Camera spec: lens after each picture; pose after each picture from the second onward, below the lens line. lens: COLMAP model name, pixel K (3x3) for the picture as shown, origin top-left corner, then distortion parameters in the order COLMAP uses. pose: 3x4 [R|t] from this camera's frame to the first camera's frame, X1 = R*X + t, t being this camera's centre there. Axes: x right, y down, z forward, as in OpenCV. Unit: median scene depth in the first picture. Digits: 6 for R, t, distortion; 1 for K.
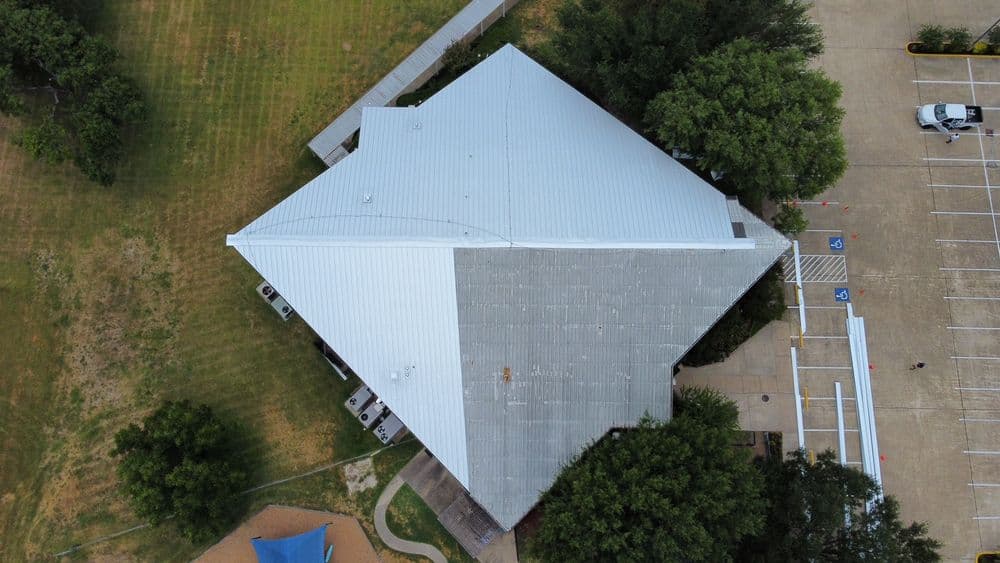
lens RADIAL K [[761.3, 0, 500.0], [0, 761.3, 281.5], [0, 0, 1]] dist [-0.004799, -0.000811]
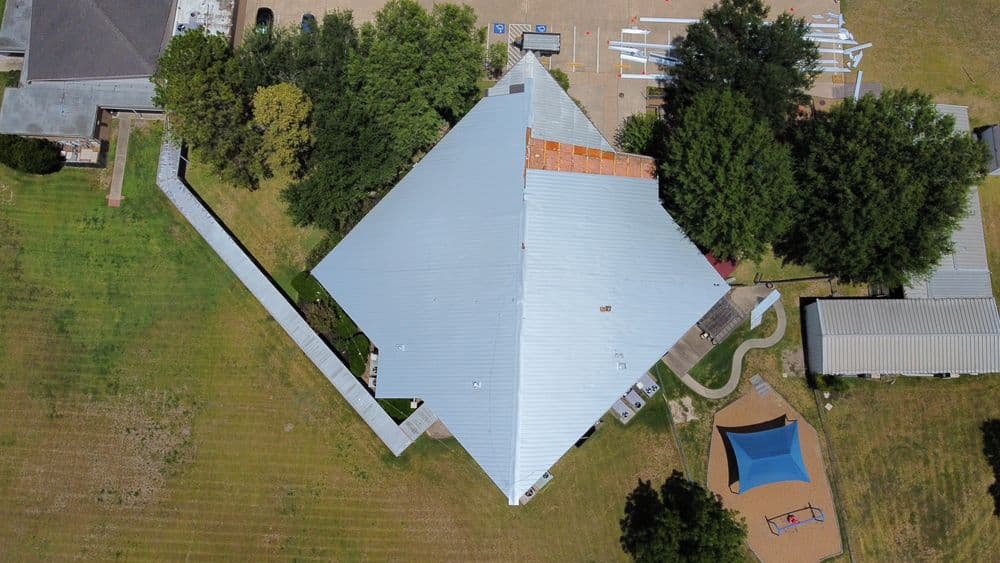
lens RADIAL K [[761.3, 0, 500.0], [0, 761.3, 281.5], [0, 0, 1]] dist [-0.004799, -0.000811]
pose [[0.035085, -0.981668, 0.187344, -0.220883], [0.967828, 0.080110, 0.238517, -0.341922], [-0.249153, 0.172949, 0.952896, -0.136593]]
